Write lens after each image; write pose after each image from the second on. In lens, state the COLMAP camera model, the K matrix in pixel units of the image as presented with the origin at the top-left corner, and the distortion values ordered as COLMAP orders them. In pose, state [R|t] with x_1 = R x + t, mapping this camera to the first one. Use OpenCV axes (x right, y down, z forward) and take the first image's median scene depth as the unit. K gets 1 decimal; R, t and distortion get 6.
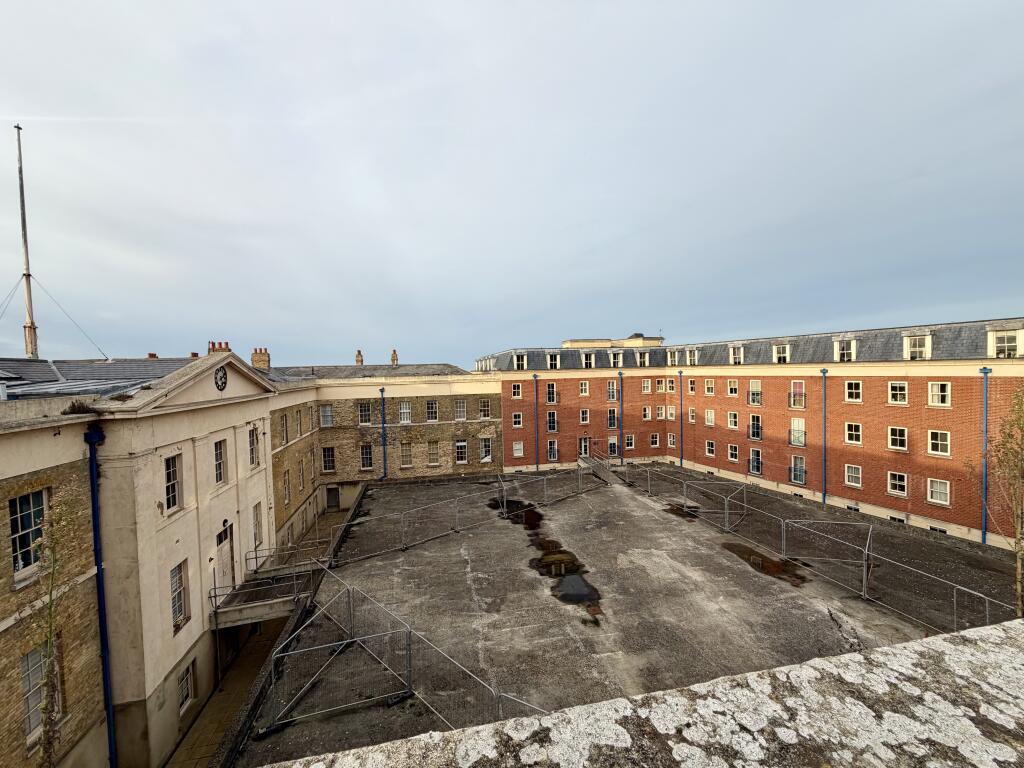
lens RADIAL K [[407.3, 0, 509.7], [0, 407.3, 383.1], [0, 0, 1]] dist [0.003722, 0.000129]
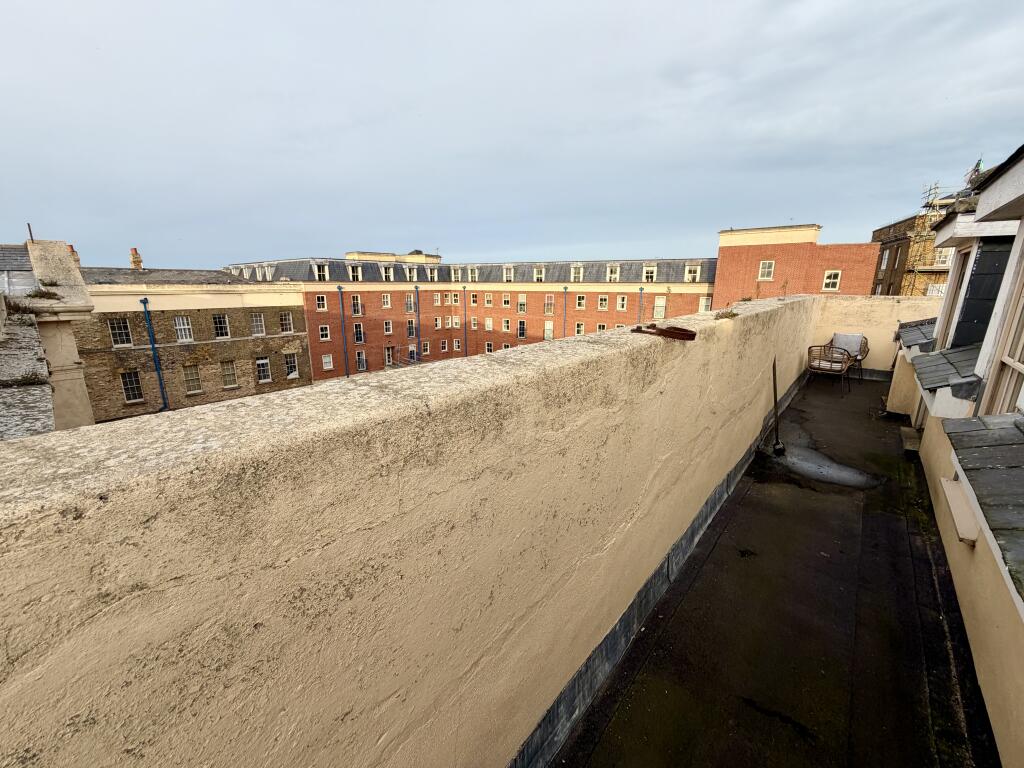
lens RADIAL K [[407.3, 0, 512.6], [0, 407.3, 384.4], [0, 0, 1]] dist [0.003722, 0.000129]
pose [[0.797201, -0.118137, 0.592042, -0.223985], [-0.004286, 0.979535, 0.201230, 0.012009], [-0.603699, -0.162958, 0.780380, -0.071507]]
